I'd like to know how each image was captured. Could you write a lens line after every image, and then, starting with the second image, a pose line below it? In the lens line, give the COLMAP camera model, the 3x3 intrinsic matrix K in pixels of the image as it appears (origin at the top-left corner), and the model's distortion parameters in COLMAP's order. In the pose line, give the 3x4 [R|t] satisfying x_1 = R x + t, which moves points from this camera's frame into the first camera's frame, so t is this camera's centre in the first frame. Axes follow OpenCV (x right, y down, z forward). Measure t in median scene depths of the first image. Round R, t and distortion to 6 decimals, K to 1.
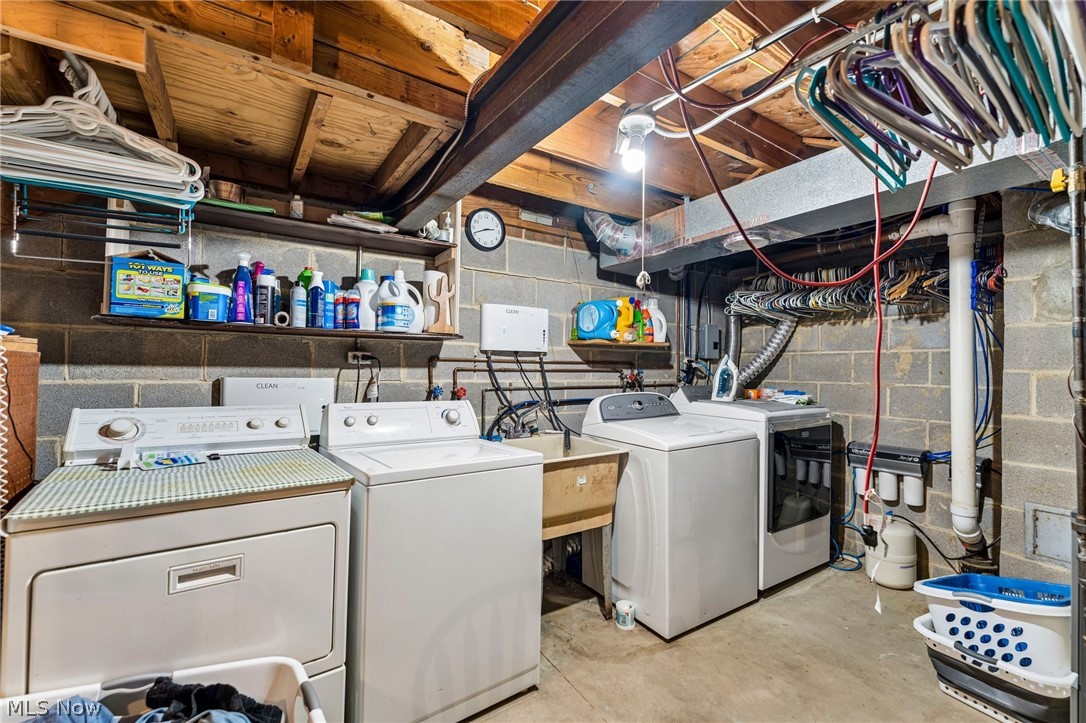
lens RADIAL K [[472.0, 0, 543.0], [0, 472.0, 361.5], [0, 0, 1]] dist [-0.000998, -0.000183]
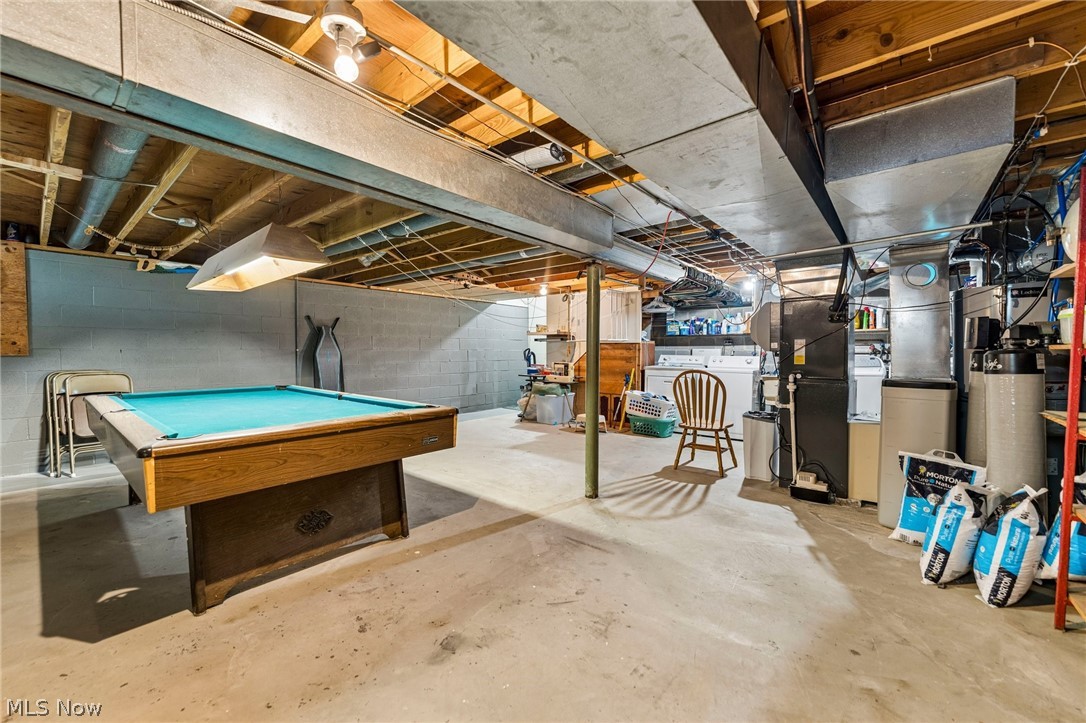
lens RADIAL K [[431.2, 0, 541.2], [0, 431.2, 361.9], [0, 0, 1]] dist [-0.000856, -0.000502]
pose [[0.287921, 0.009145, -0.957610, 1.850829], [0.015936, 0.999770, 0.014339, 0.056258], [0.957522, -0.019389, 0.287709, -0.938459]]
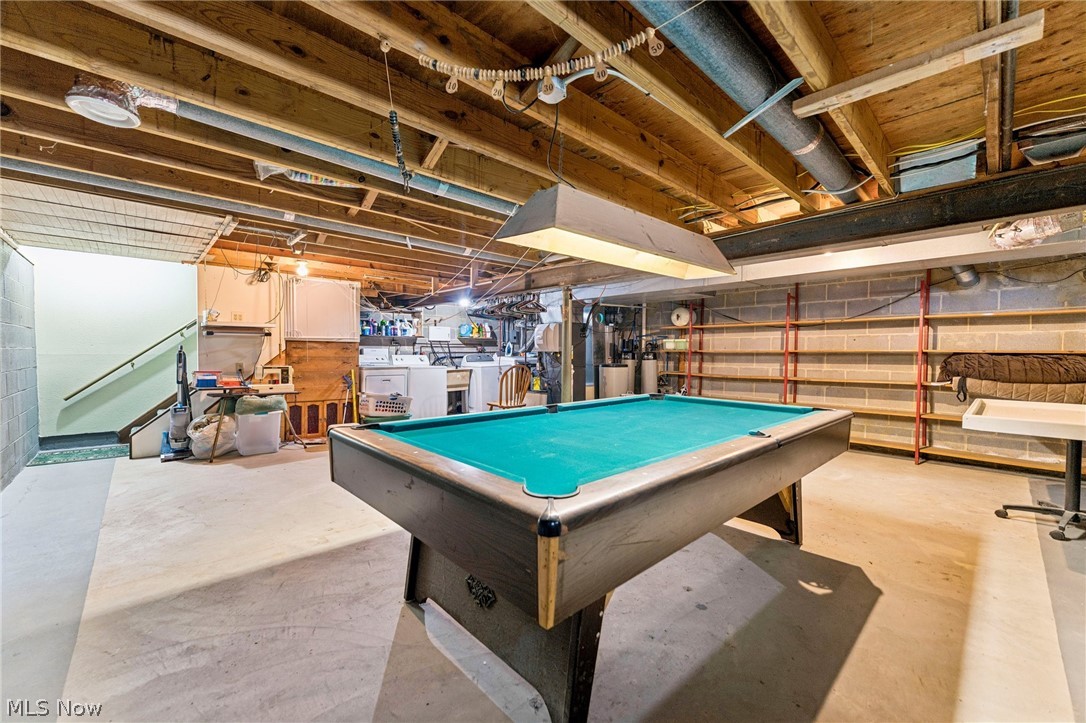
lens RADIAL K [[431.2, 0, 541.2], [0, 431.2, 361.9], [0, 0, 1]] dist [-0.000856, -0.000502]
pose [[0.985617, -0.012441, 0.168538, 0.141831], [0.005554, 0.999132, 0.041273, 0.004818], [-0.168905, -0.039743, 0.984831, -2.235692]]
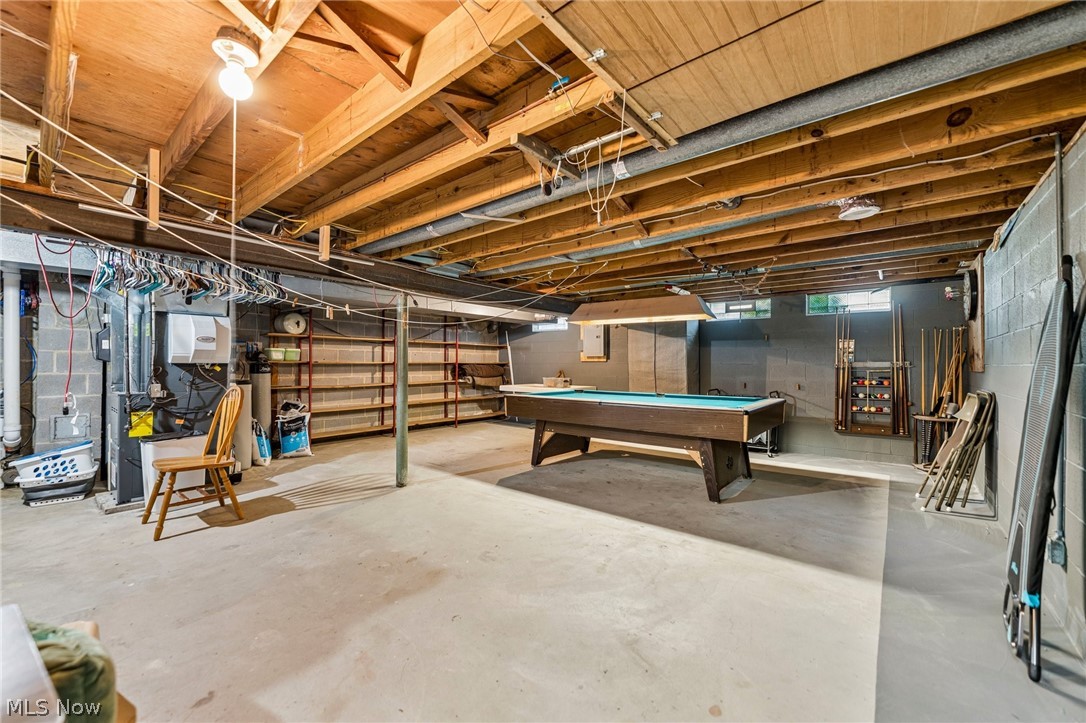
lens RADIAL K [[431.2, 0, 541.2], [0, 431.2, 361.9], [0, 0, 1]] dist [-0.000856, -0.000502]
pose [[-0.296286, -0.007601, 0.955069, -1.184317], [-0.020555, 0.999787, 0.001581, 0.019472], [-0.954878, -0.019163, -0.296379, -0.402590]]
